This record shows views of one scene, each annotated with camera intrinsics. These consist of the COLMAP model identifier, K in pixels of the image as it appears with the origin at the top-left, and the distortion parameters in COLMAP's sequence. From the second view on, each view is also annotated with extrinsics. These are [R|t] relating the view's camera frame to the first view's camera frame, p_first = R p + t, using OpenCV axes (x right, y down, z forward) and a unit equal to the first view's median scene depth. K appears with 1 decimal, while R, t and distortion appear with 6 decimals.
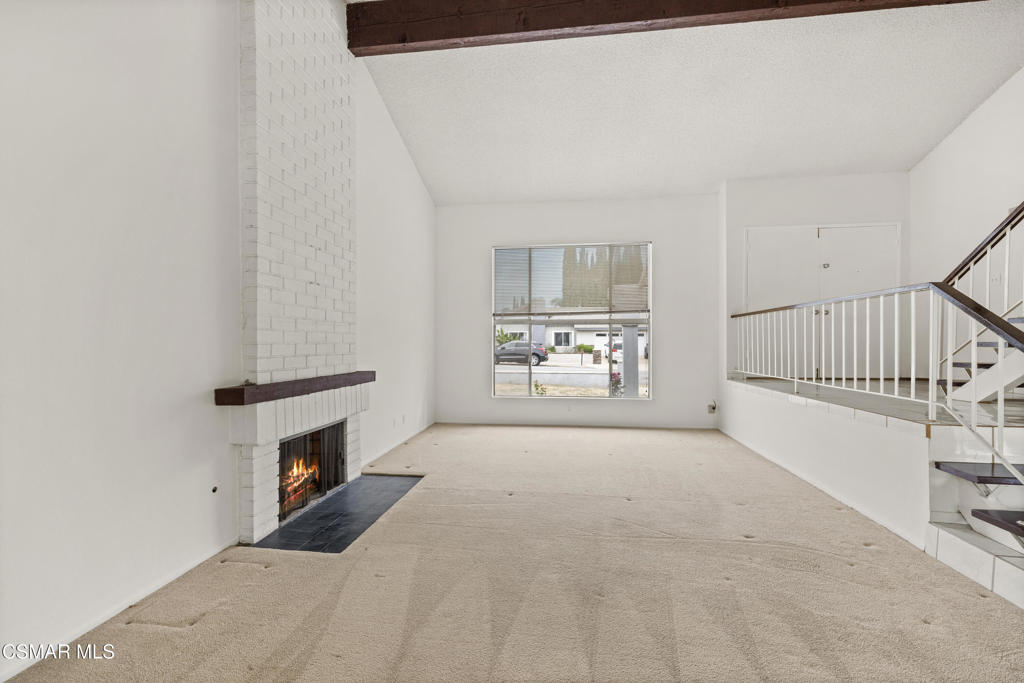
lens RADIAL K [[441.3, 0, 512.0], [0, 441.3, 341.5], [0, 0, 1]] dist [0.002256, 0.000180]
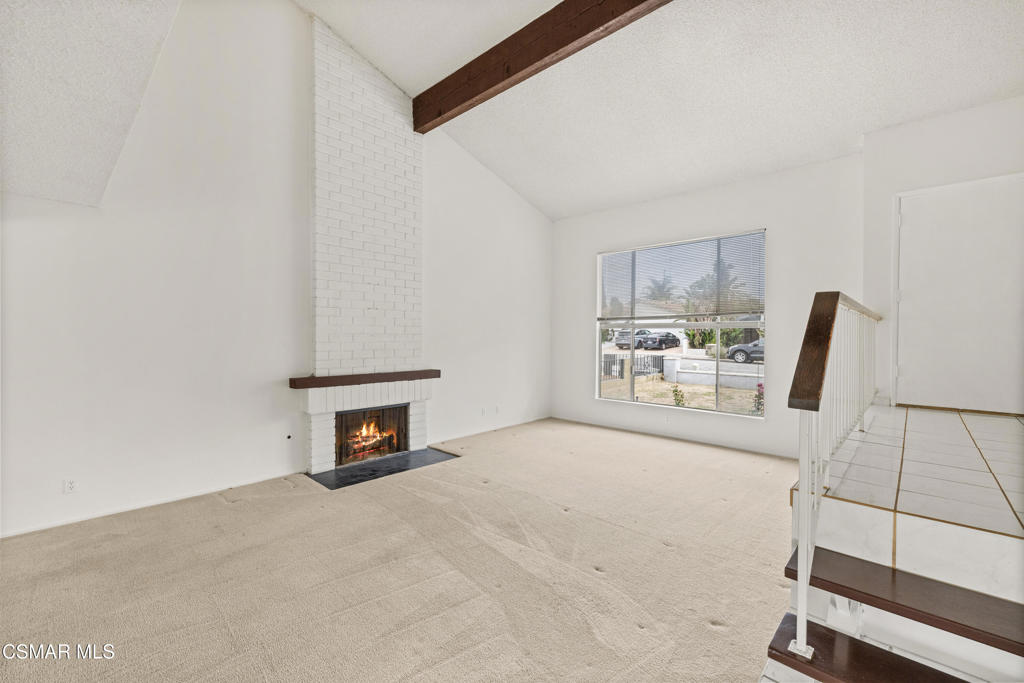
lens RADIAL K [[432.8, 0, 507.7], [0, 432.8, 336.1], [0, 0, 1]] dist [0.000140, 0.000002]
pose [[0.807799, 0.006434, -0.589423, 0.732058], [-0.003700, 0.999976, 0.005844, -0.050235], [0.589447, -0.002540, 0.807803, 0.108394]]
